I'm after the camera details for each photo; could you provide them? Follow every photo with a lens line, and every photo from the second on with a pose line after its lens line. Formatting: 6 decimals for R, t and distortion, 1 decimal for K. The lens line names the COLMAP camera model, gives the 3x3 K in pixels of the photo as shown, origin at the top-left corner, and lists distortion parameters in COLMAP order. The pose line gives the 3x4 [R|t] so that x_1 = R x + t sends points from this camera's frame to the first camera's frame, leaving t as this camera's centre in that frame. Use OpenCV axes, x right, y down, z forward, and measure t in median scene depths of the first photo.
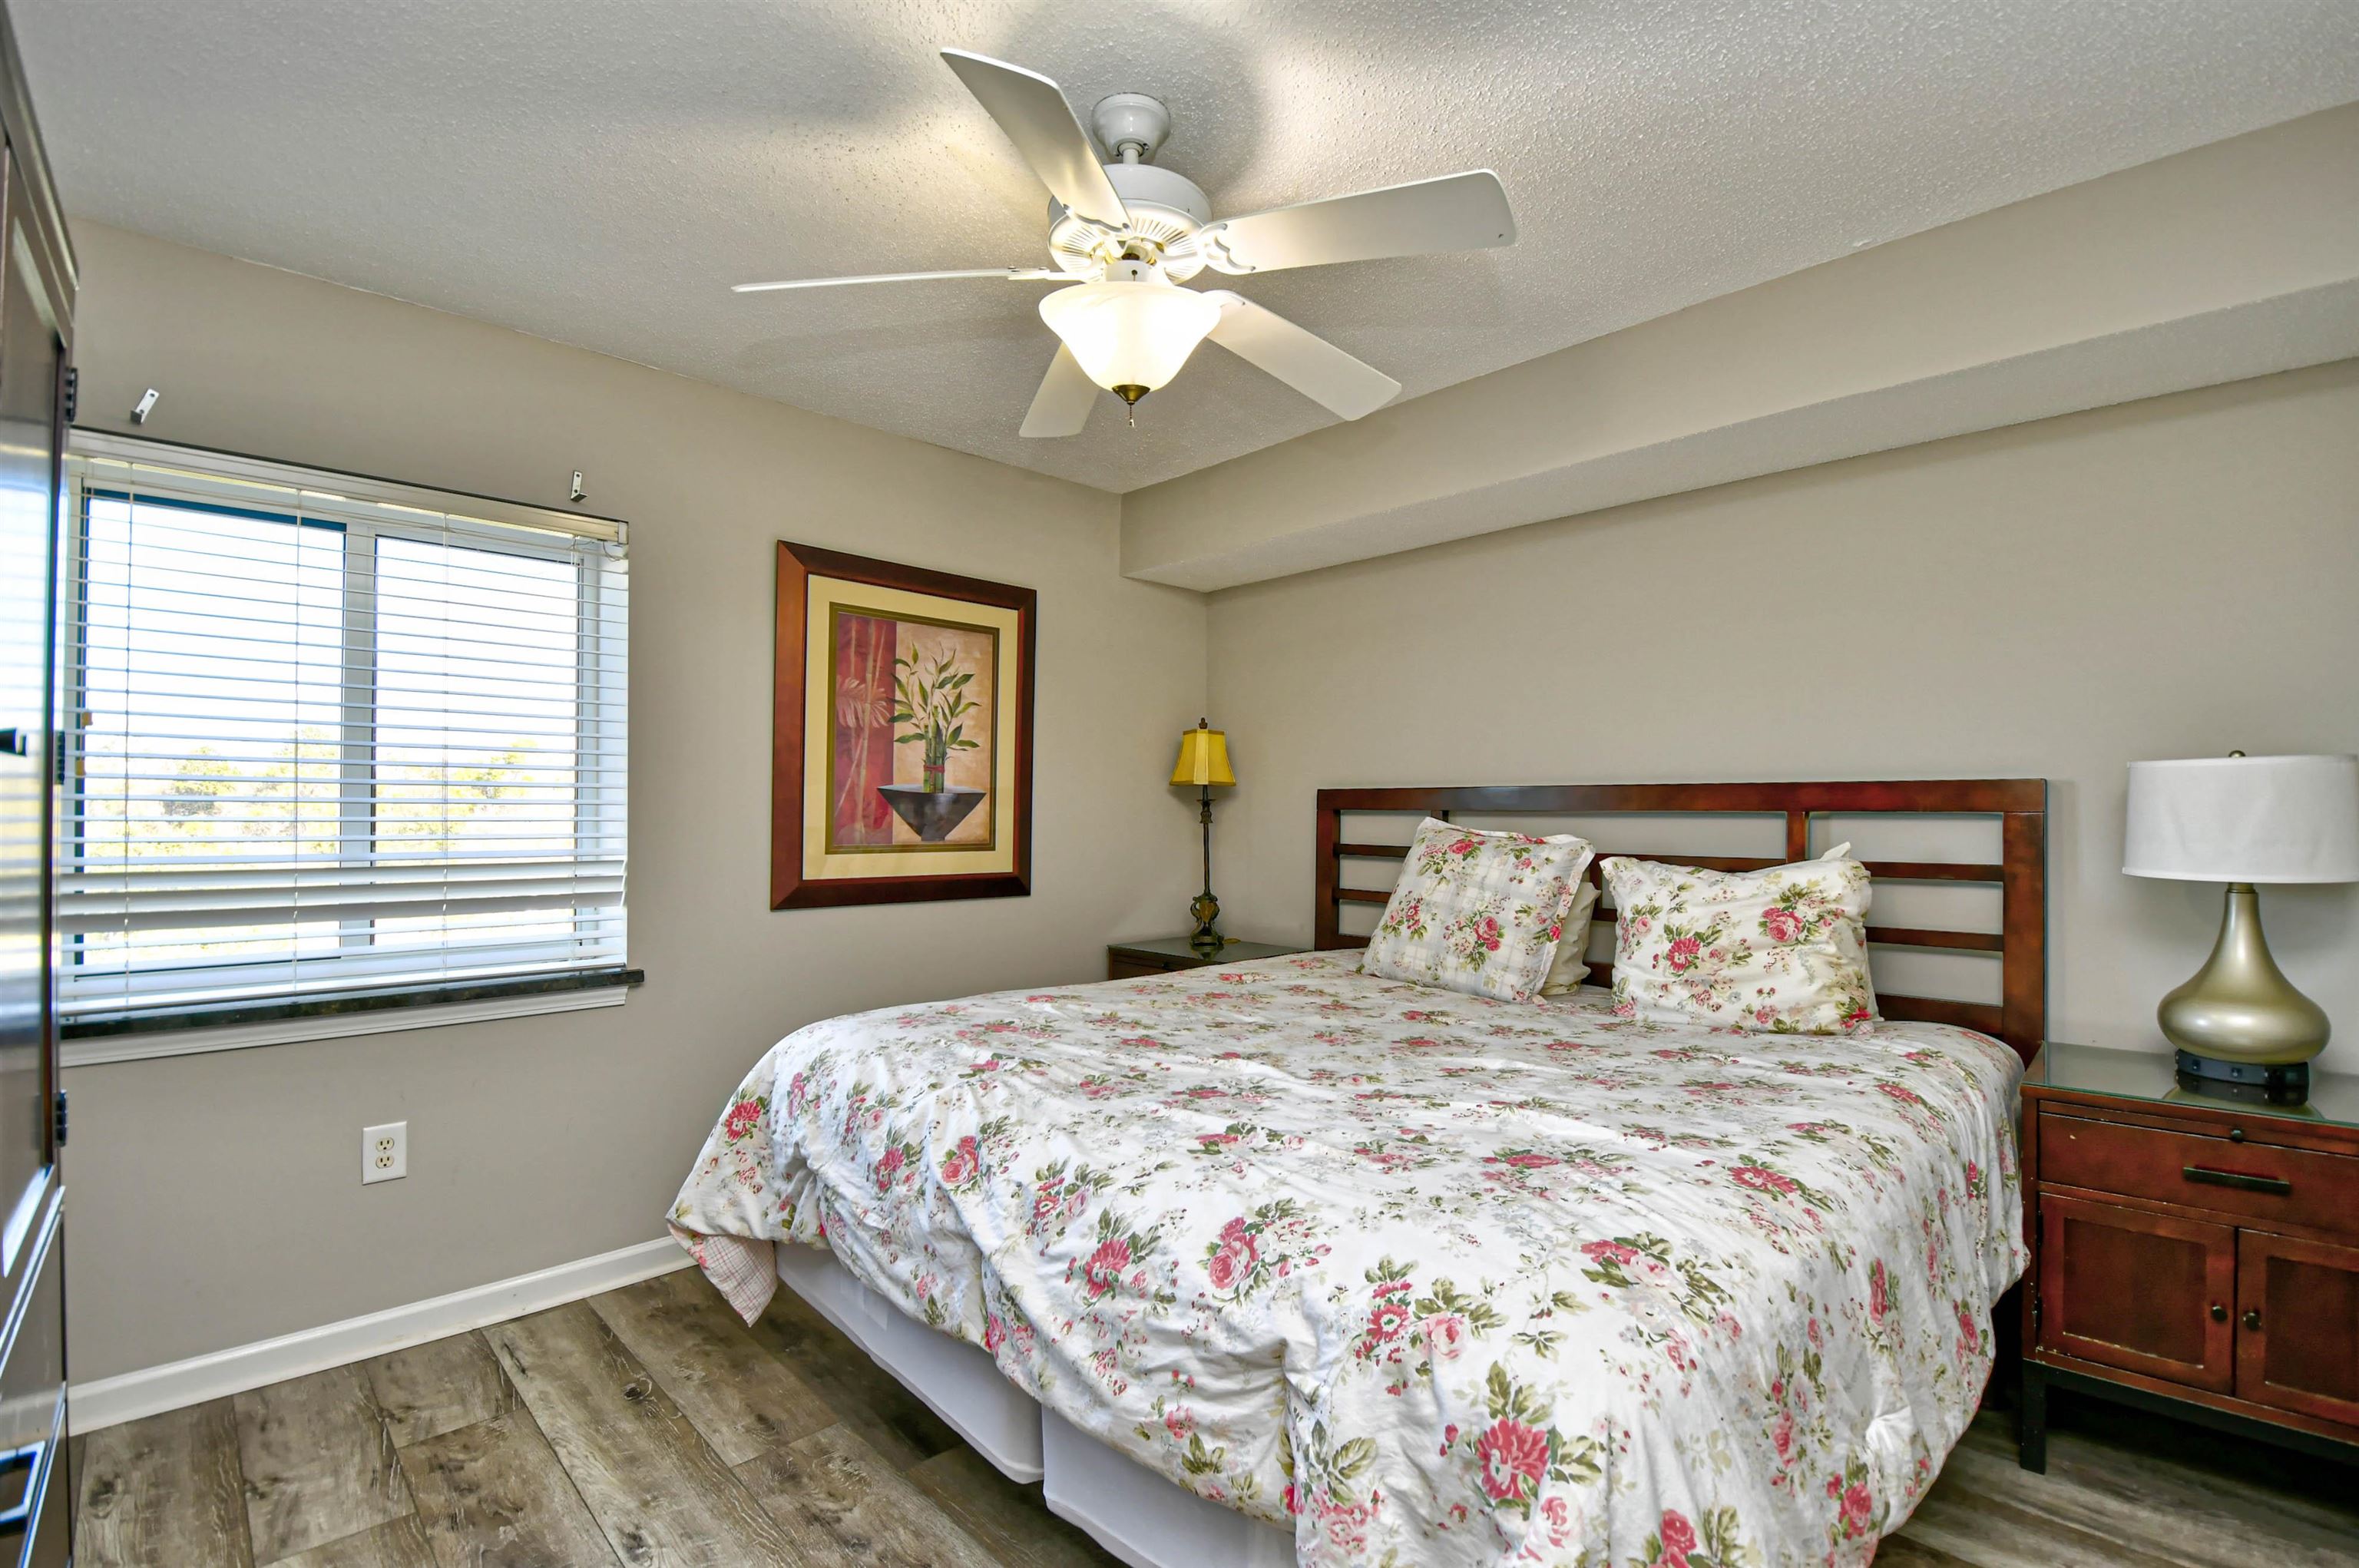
lens RADIAL K [[1070.2, 0, 1216.6], [0, 1070.2, 810.1], [0, 0, 1]] dist [-0.018437, -0.000438]
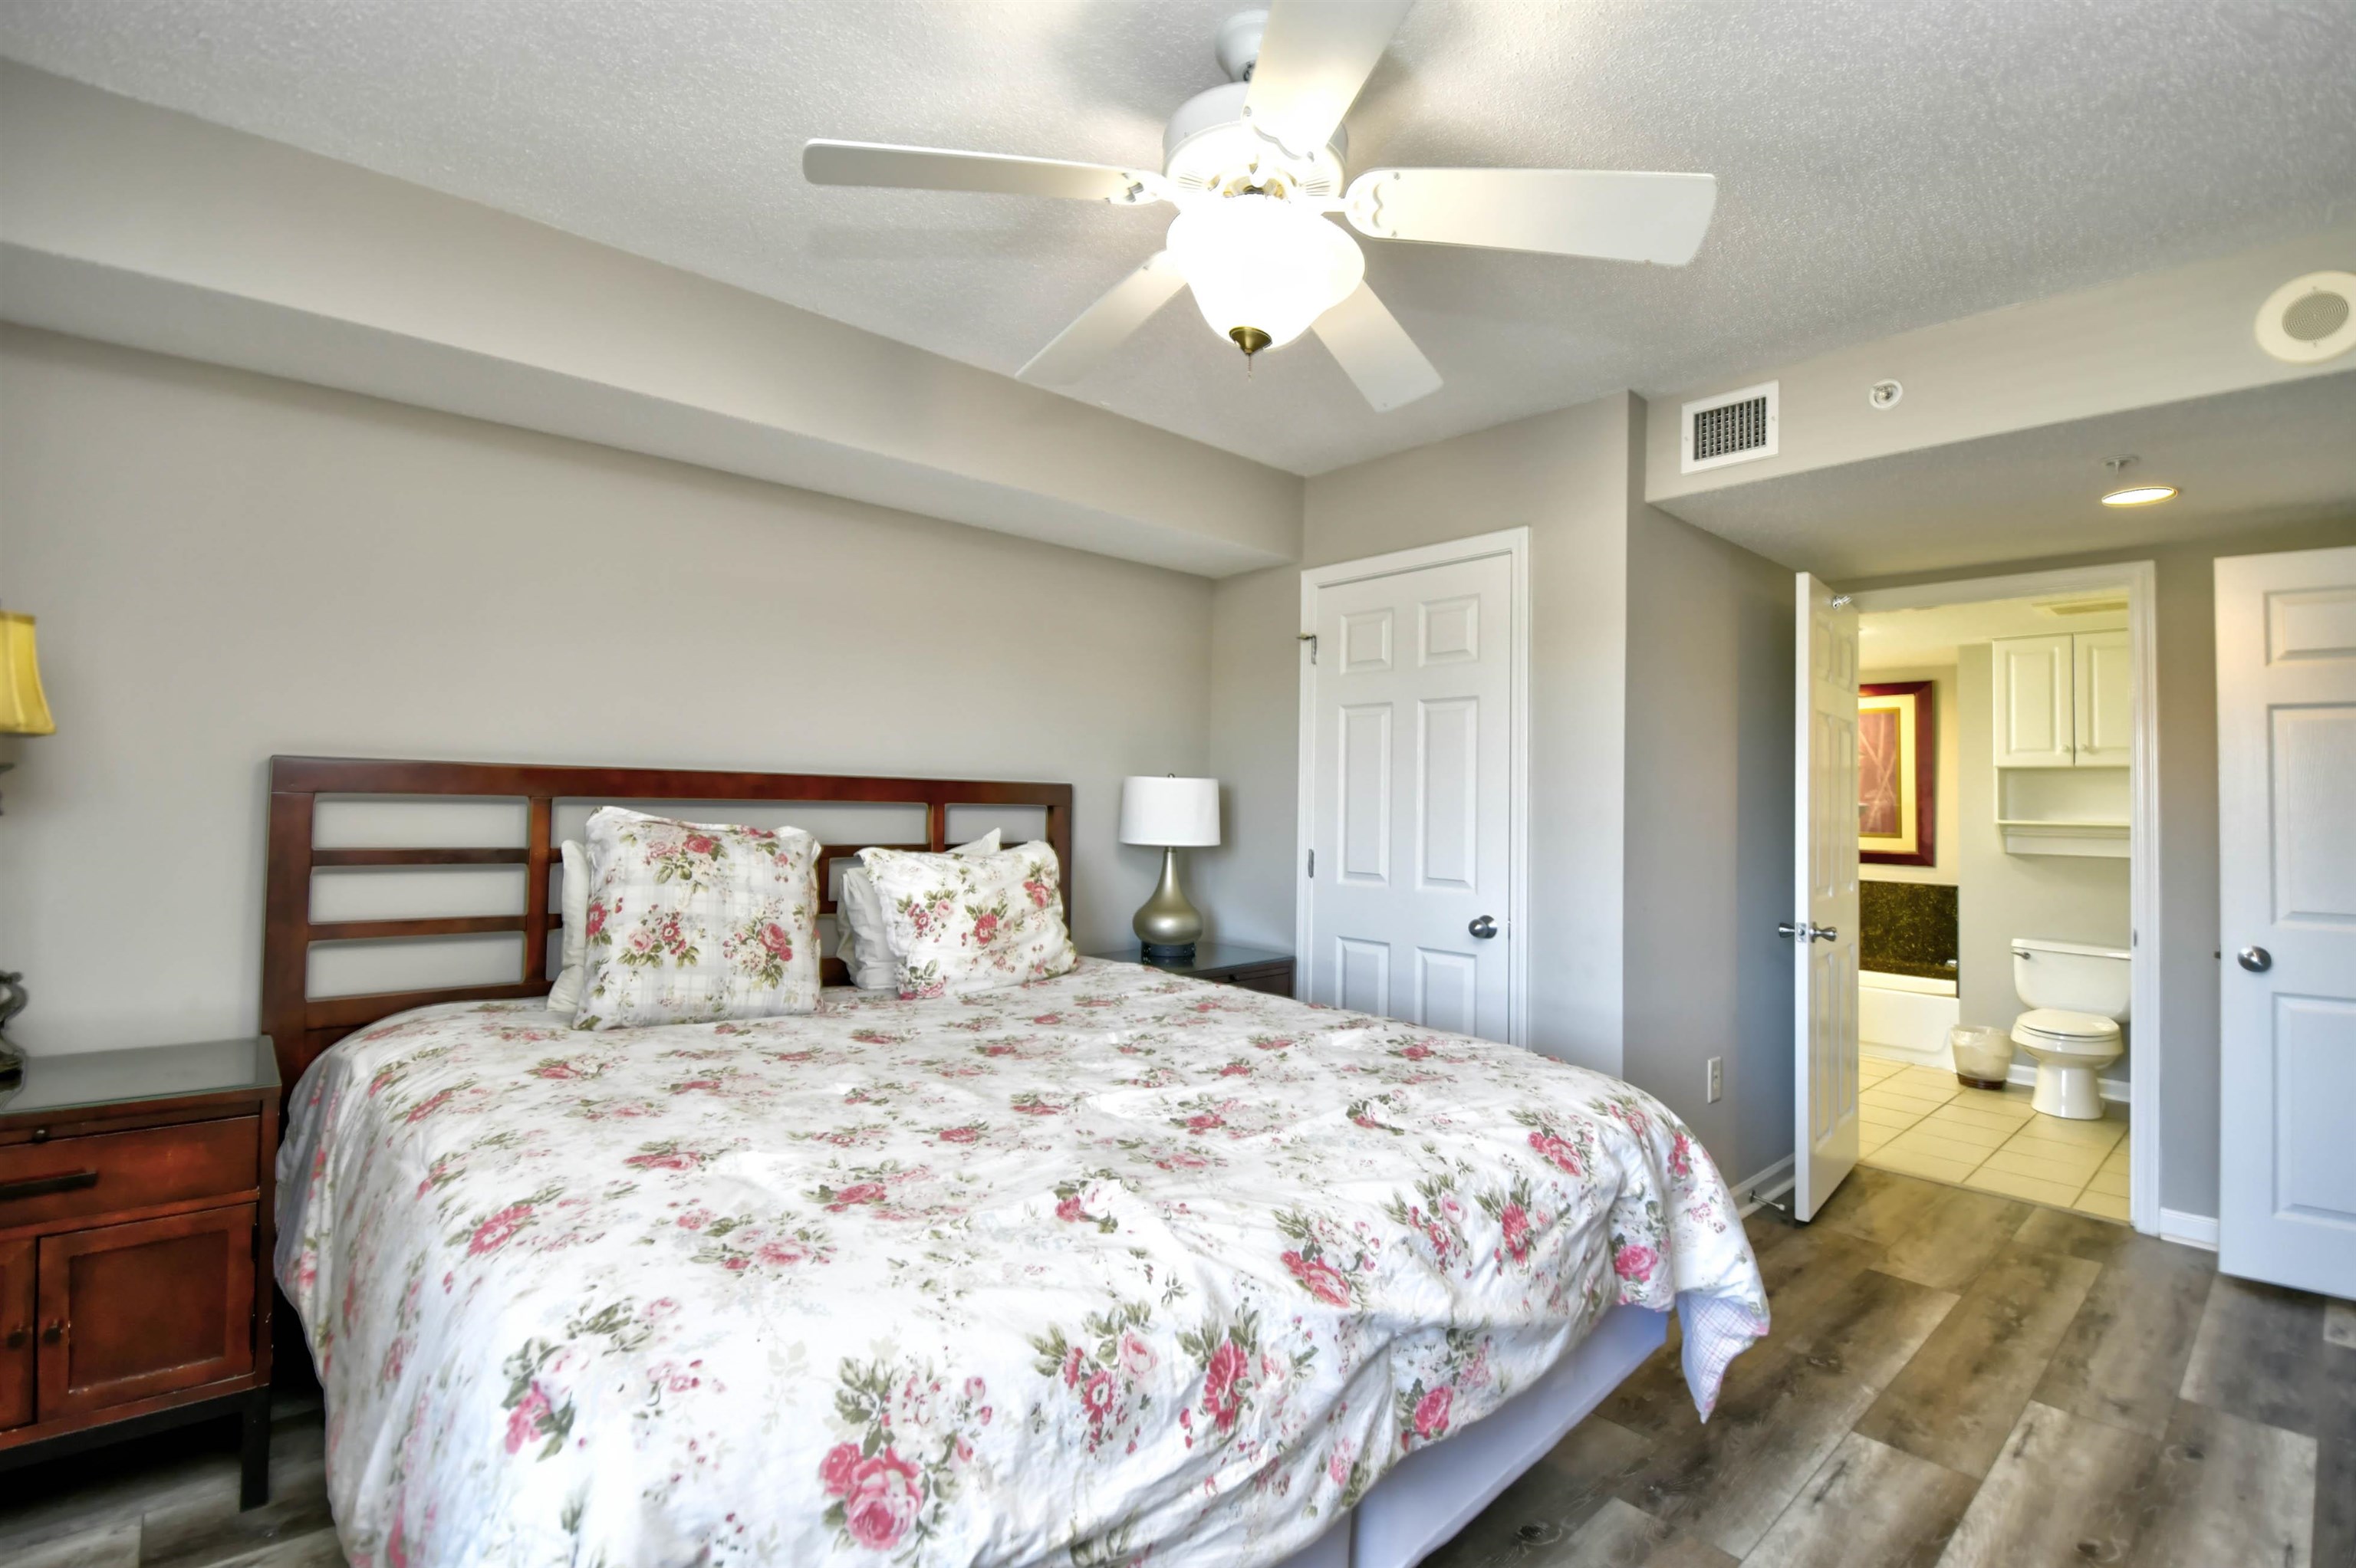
lens RADIAL K [[1072.5, 0, 1178.0], [0, 1072.5, 784.0], [0, 0, 1]] dist [0.003404, -0.020105]
pose [[0.047385, 0.013135, 0.998790, -0.699848], [-0.018437, 0.999755, -0.012273, -0.009816], [-0.998707, -0.017834, 0.047616, 0.738093]]
